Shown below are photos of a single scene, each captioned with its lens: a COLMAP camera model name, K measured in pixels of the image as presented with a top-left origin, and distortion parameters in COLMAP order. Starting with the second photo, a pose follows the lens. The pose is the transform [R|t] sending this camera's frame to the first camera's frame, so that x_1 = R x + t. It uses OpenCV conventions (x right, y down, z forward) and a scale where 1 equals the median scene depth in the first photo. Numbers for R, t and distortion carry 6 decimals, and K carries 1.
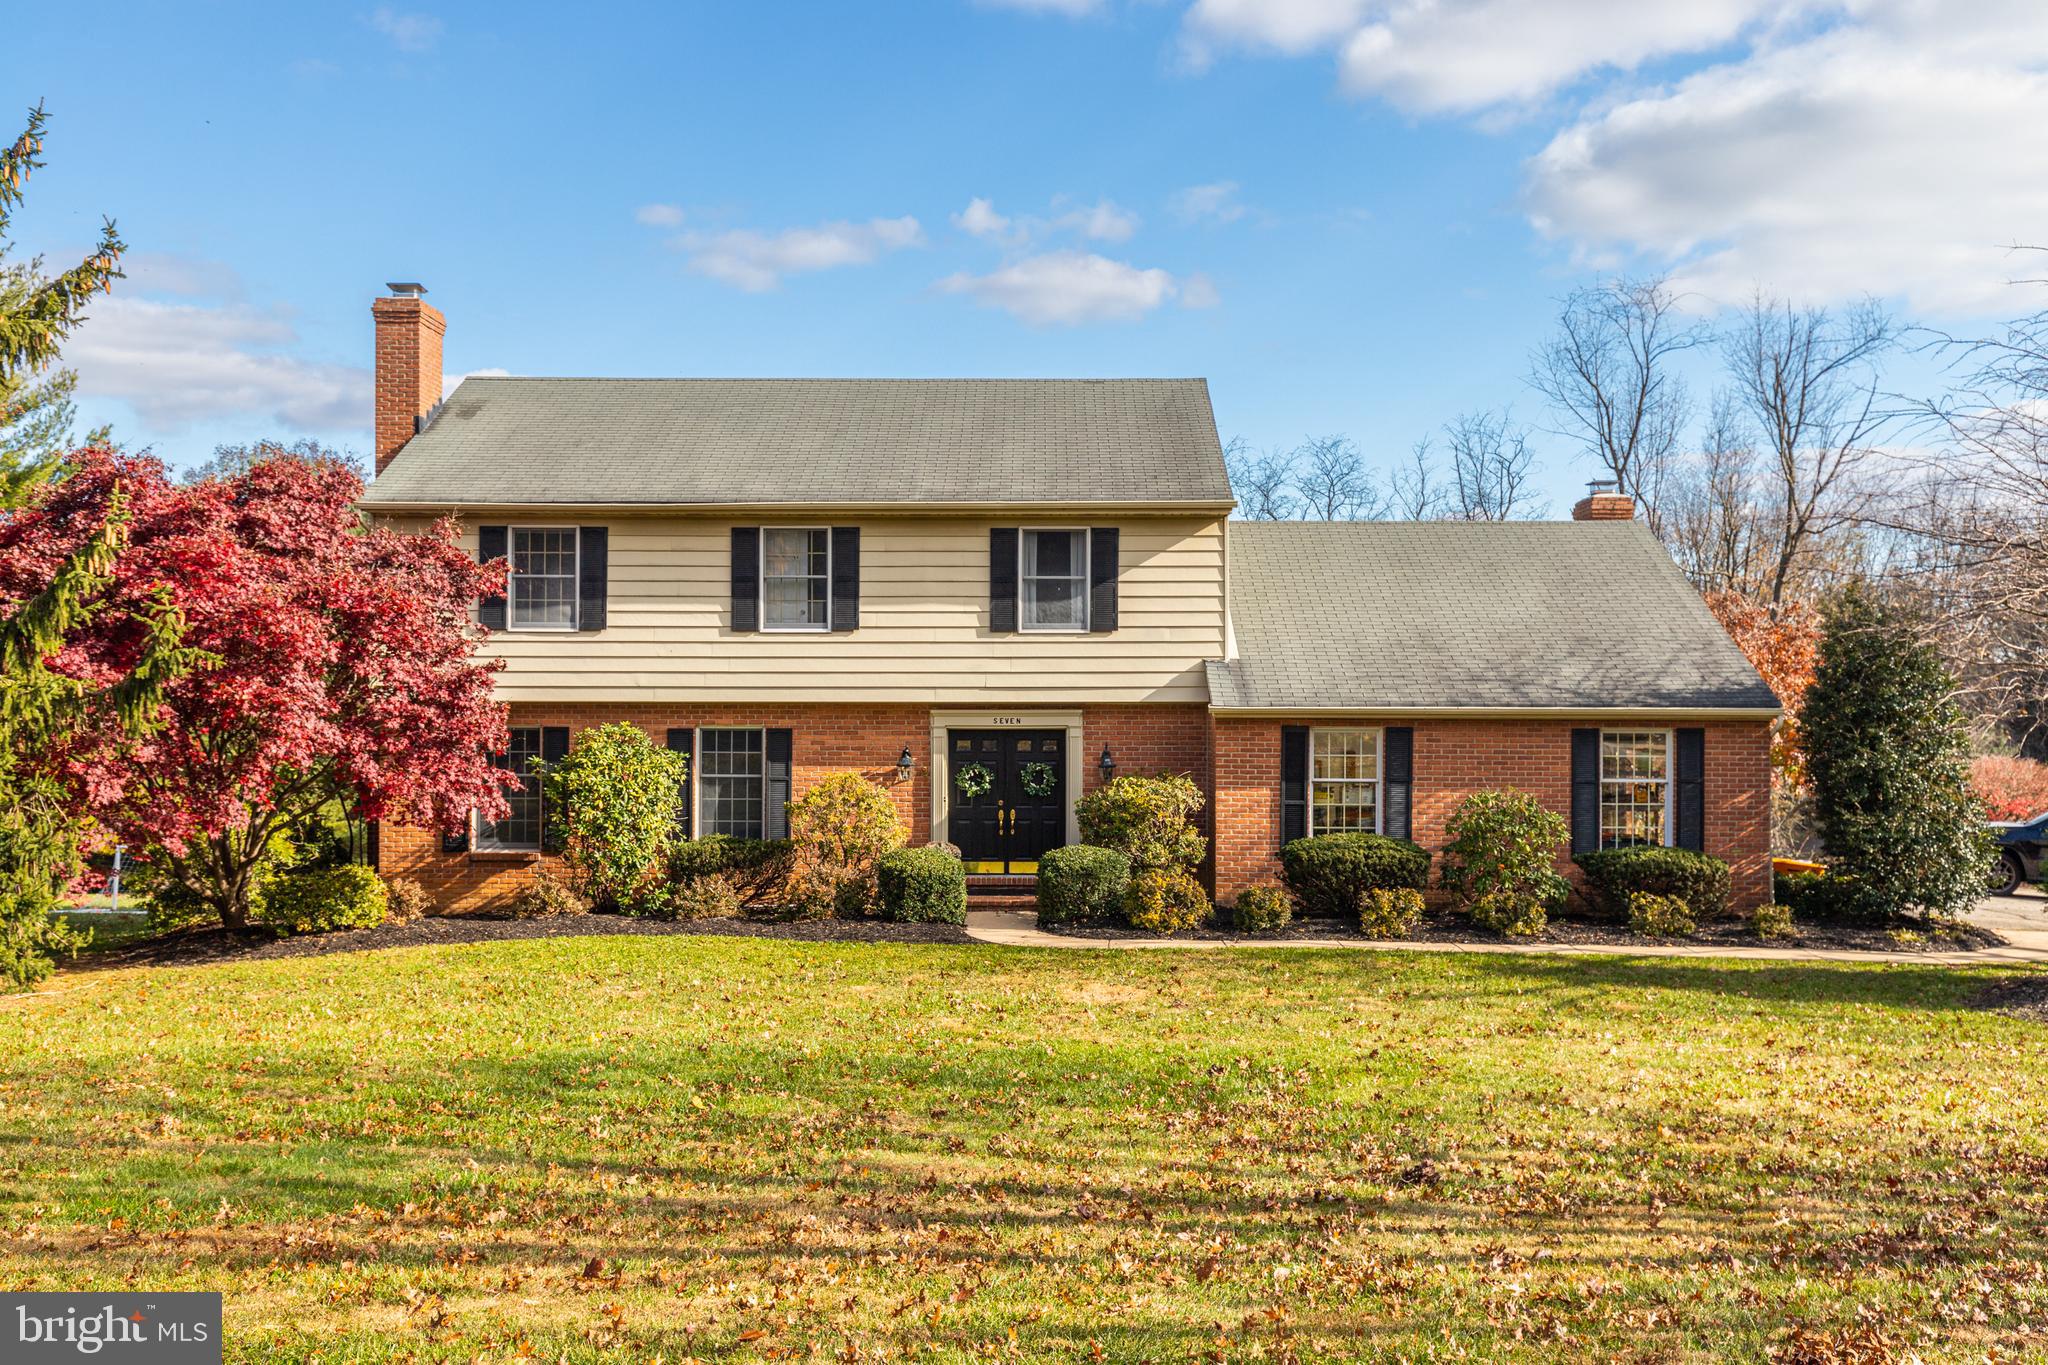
lens RADIAL K [[1978.3, 0, 1024.0], [0, 1978.3, 682.5], [0, 0, 1]] dist [-0.019918, -0.009283]
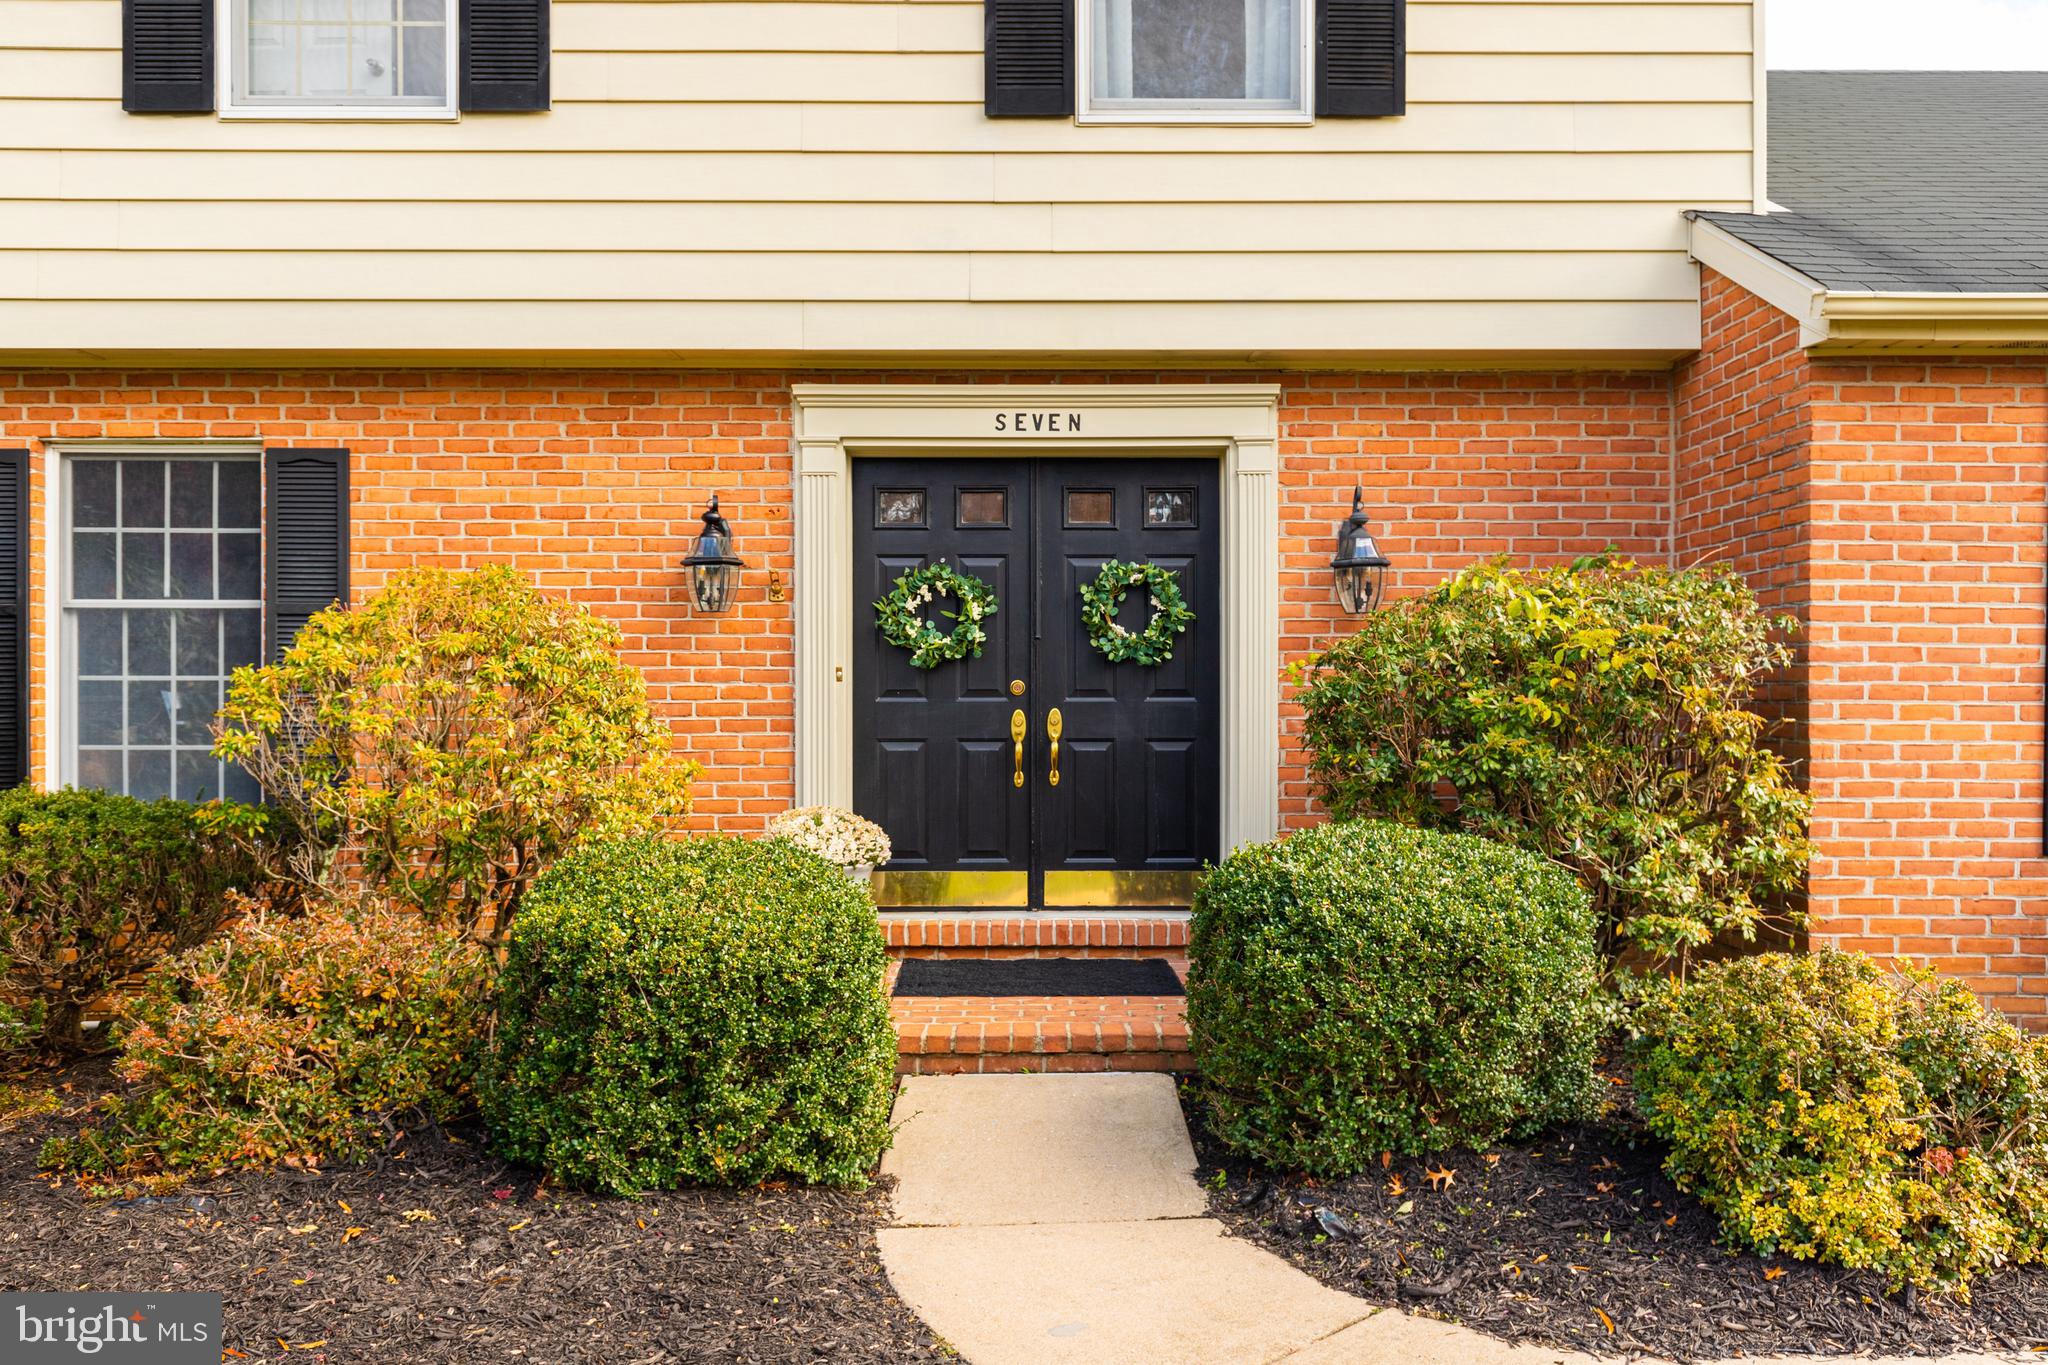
lens RADIAL K [[1724.4, 0, 1024.0], [0, 1724.4, 682.5], [0, 0, 1]] dist [-0.000320, -0.000304]
pose [[0.999811, -0.000369, 0.019416, -0.017437], [0.000184, 0.999955, 0.009487, 0.062711], [-0.019419, -0.009482, 0.999766, 0.784388]]
